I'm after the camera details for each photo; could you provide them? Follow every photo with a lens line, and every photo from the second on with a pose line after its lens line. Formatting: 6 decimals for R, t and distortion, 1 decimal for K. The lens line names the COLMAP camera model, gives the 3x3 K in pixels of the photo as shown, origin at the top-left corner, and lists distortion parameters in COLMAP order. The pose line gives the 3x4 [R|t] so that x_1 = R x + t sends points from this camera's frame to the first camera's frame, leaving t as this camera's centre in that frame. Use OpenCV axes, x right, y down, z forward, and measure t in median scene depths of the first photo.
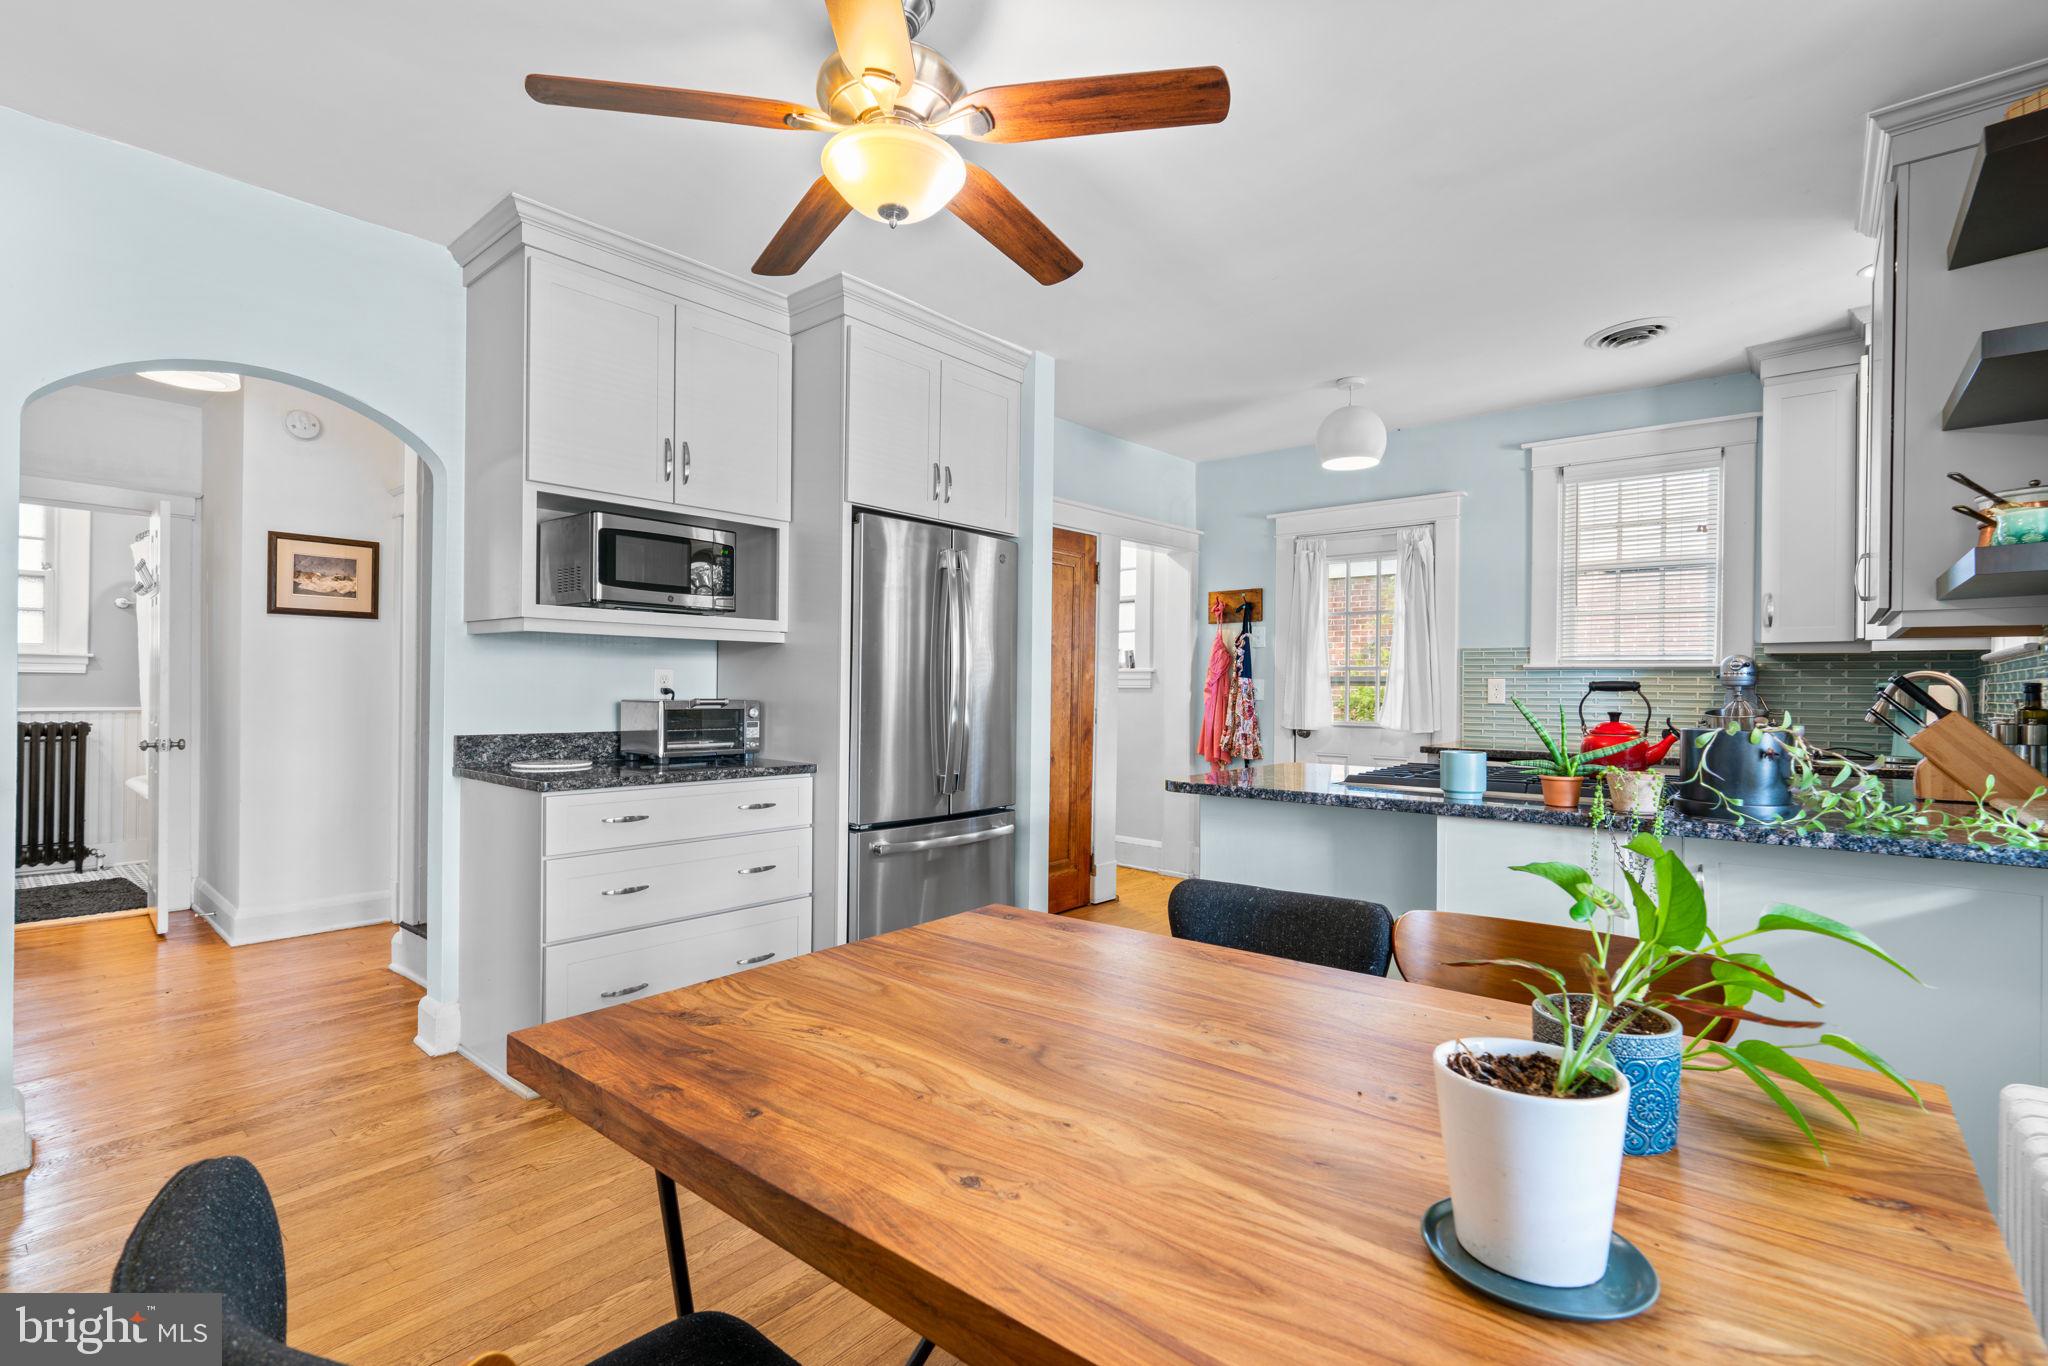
lens RADIAL K [[937.1, 0, 1025.5], [0, 937.1, 689.0], [0, 0, 1]] dist [-0.004538, 0.000934]
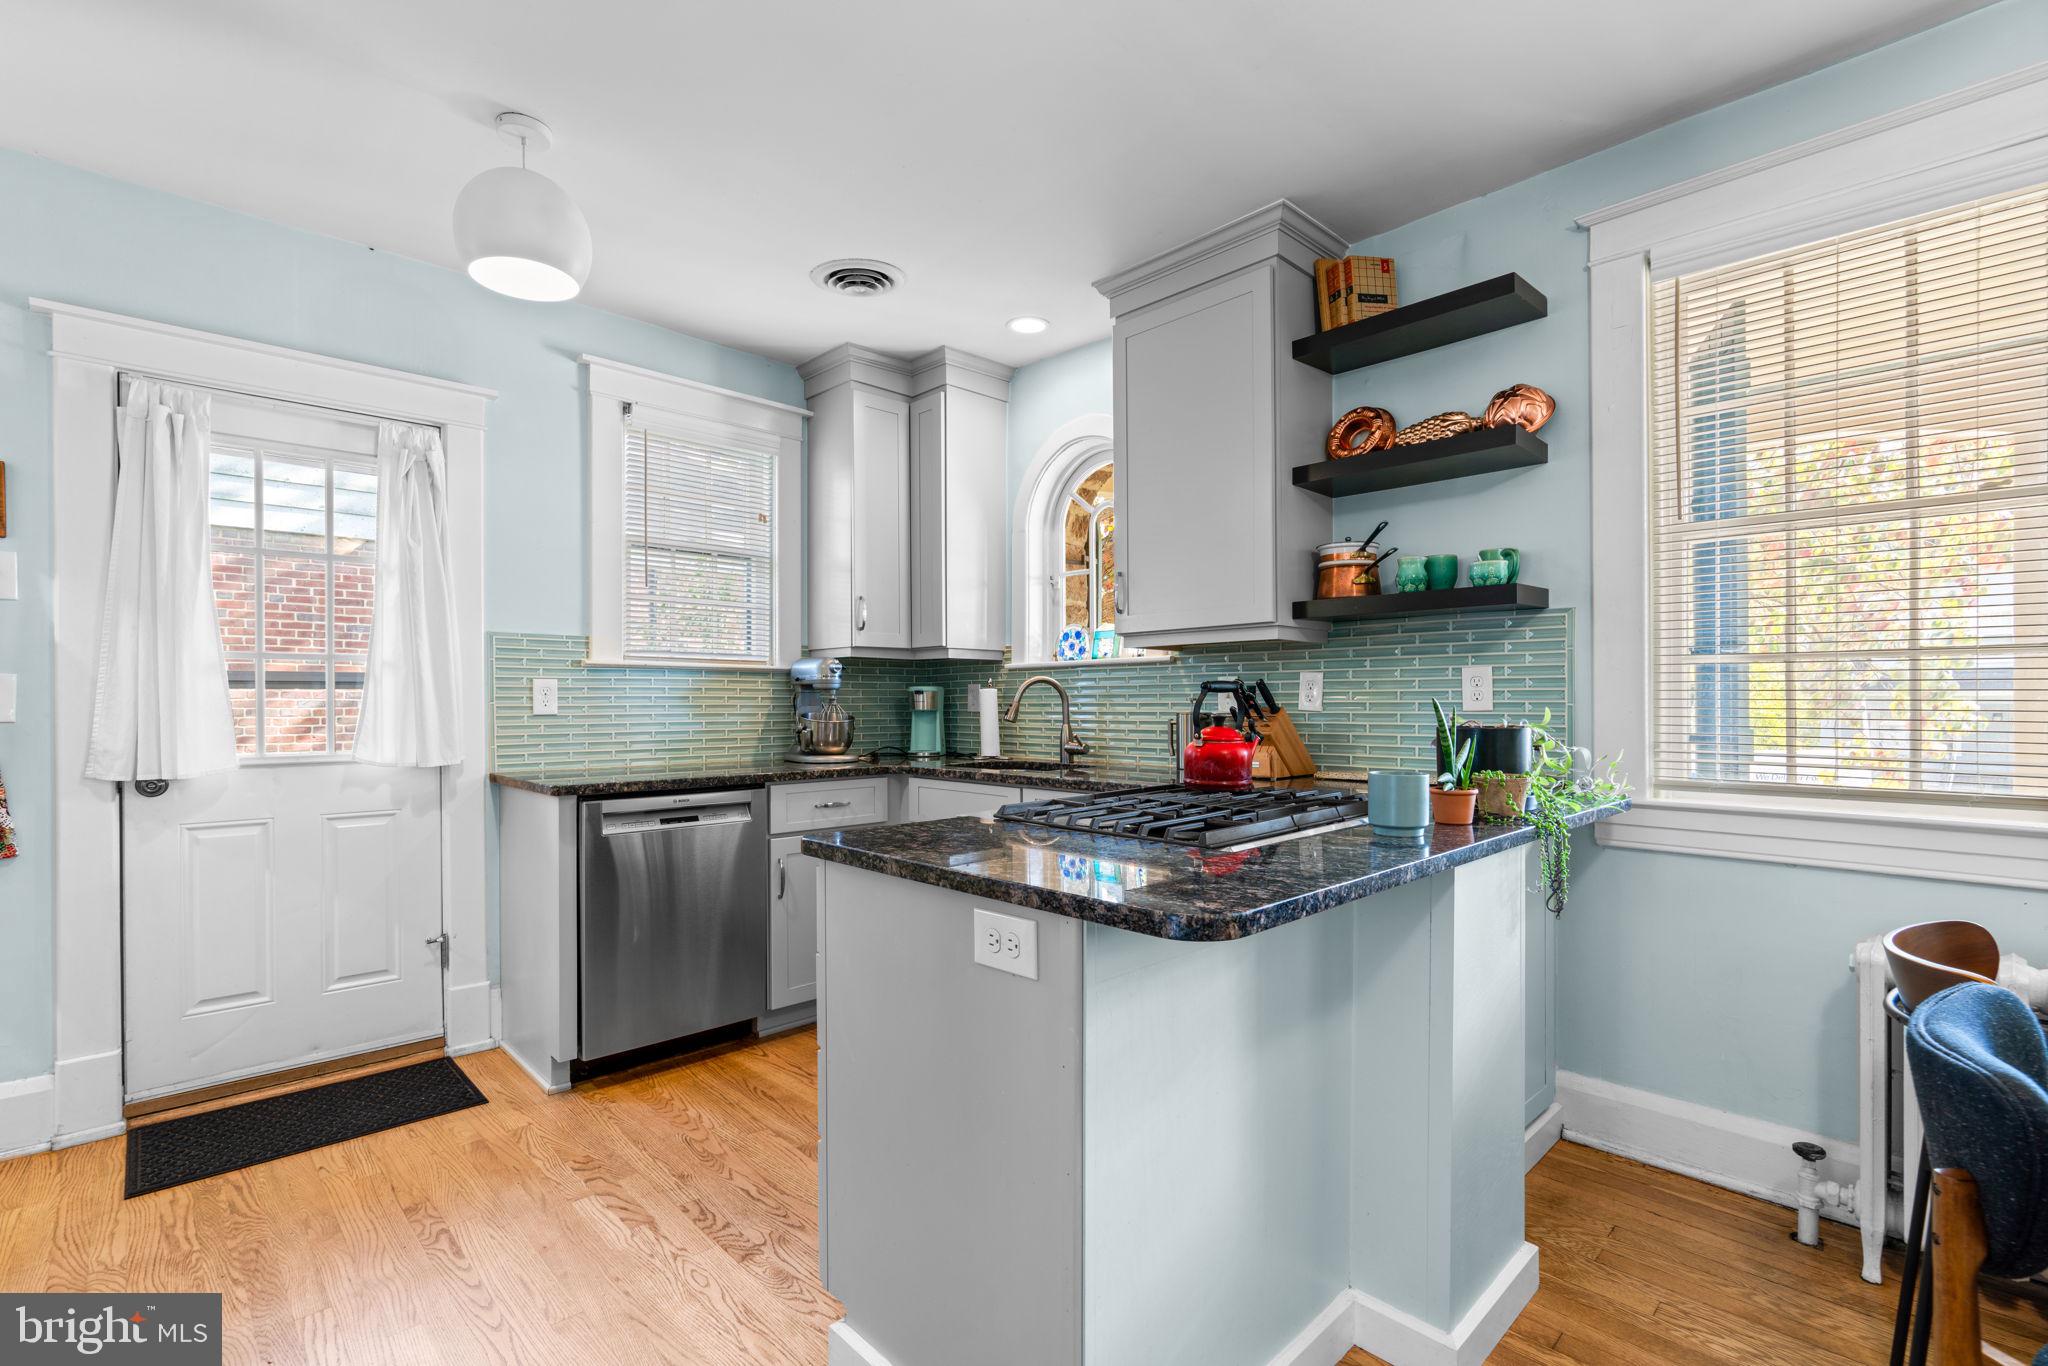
lens RADIAL K [[937.1, 0, 1018.8], [0, 937.1, 693.2], [0, 0, 1]] dist [-0.004538, 0.000934]
pose [[0.115738, -0.005586, 0.993264, -0.144564], [0.001080, 0.999984, 0.005498, -0.004057], [-0.993279, 0.000437, 0.115743, 0.577579]]
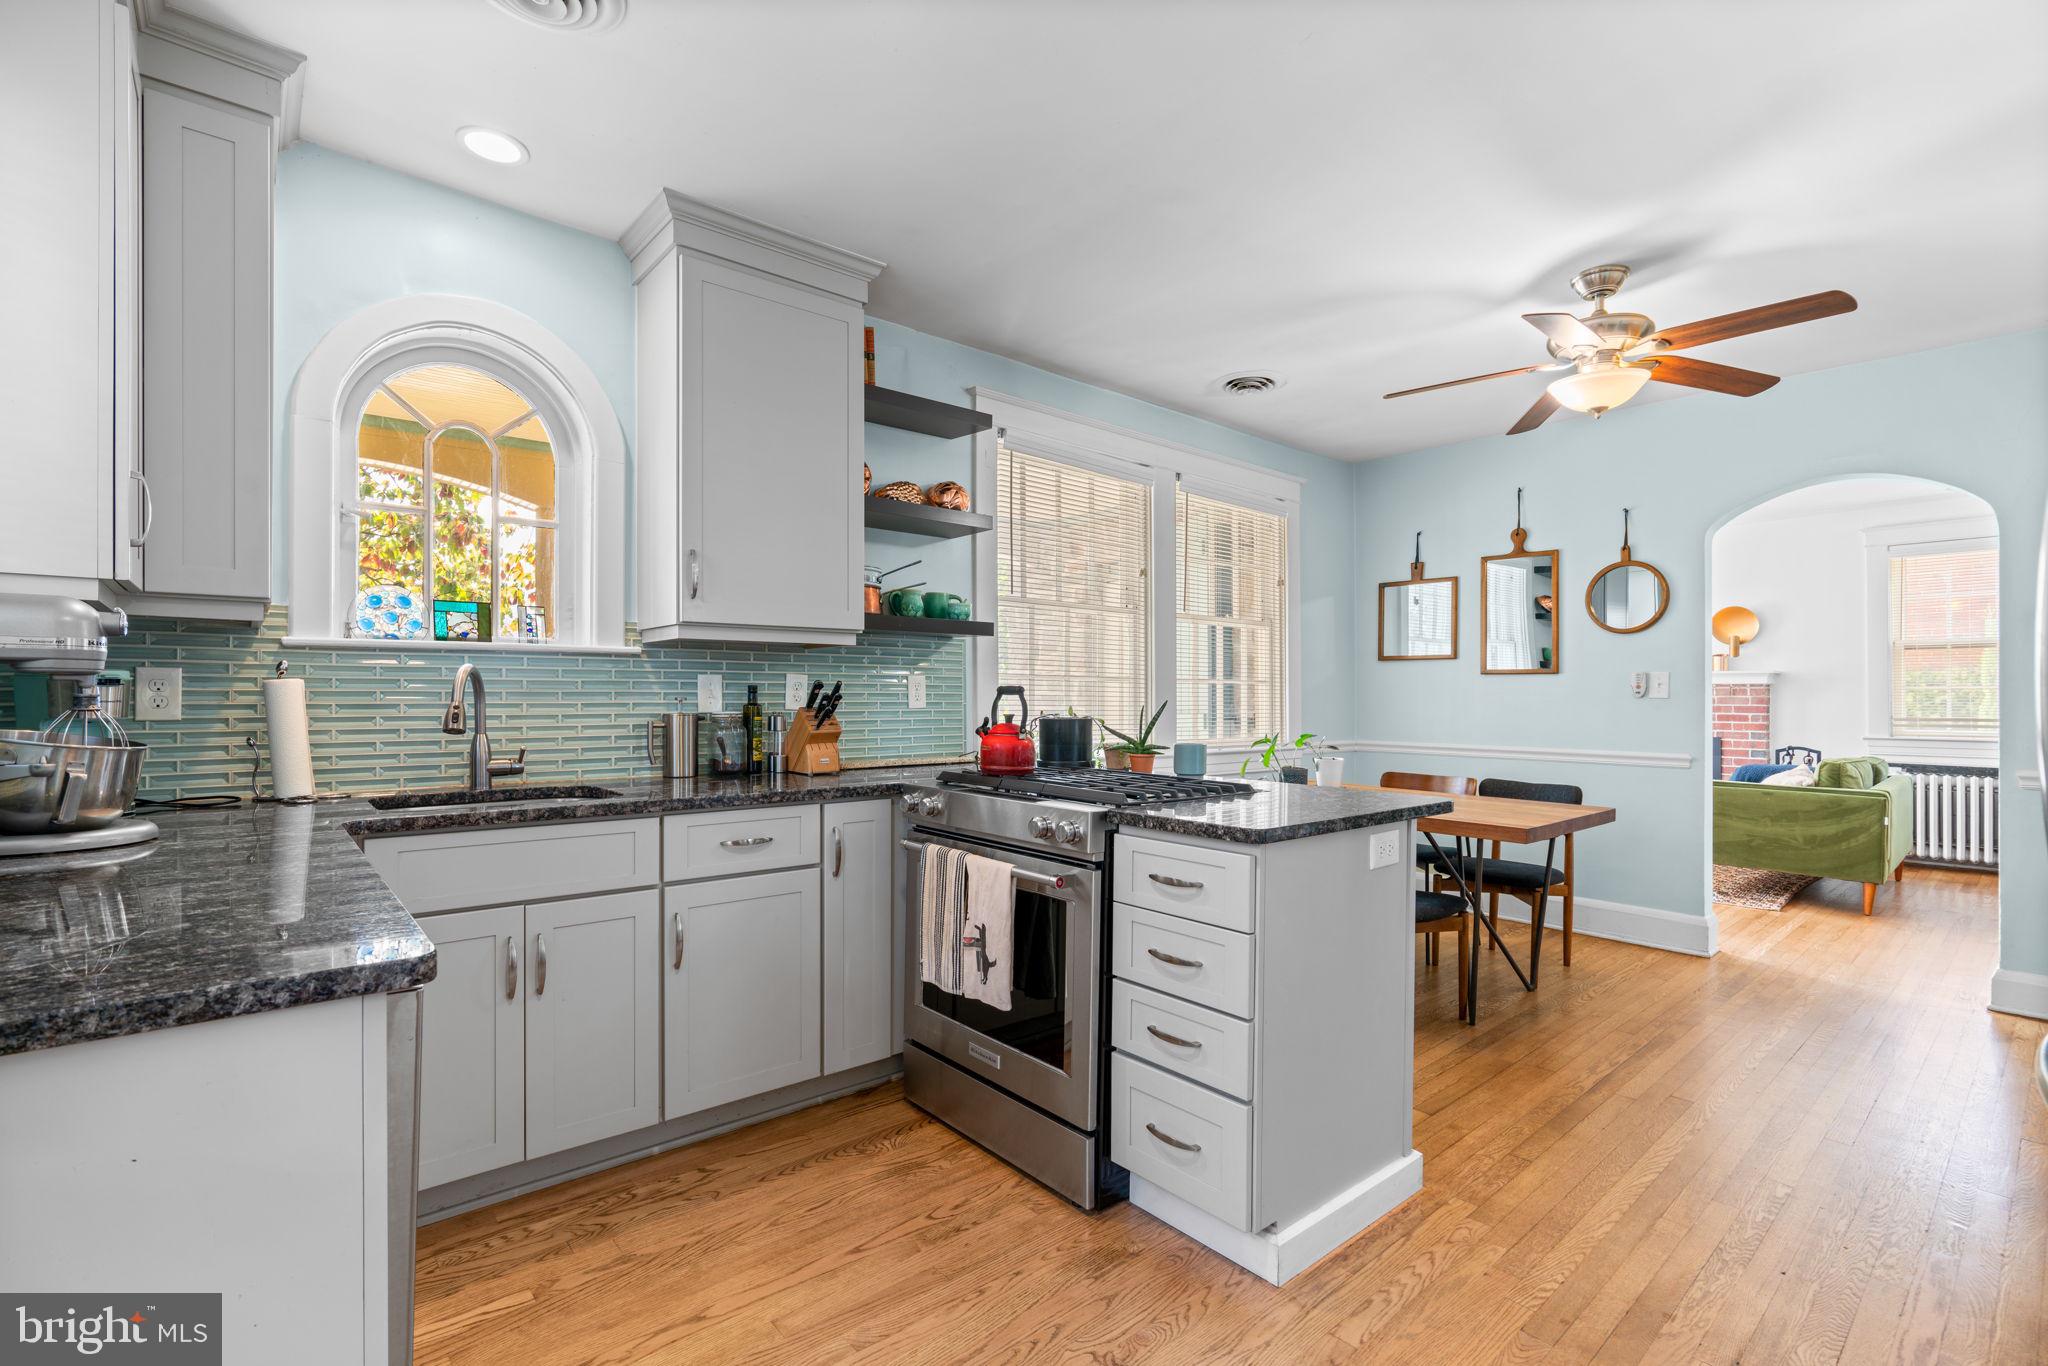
lens RADIAL K [[937.1, 0, 1021.7], [0, 937.1, 690.4], [0, 0, 1]] dist [-0.004538, 0.000934]
pose [[-0.986201, -0.019060, 0.164451, 0.260452], [-0.019745, 0.999802, -0.002527, -0.003856], [-0.164370, -0.005739, -0.986382, 1.147170]]
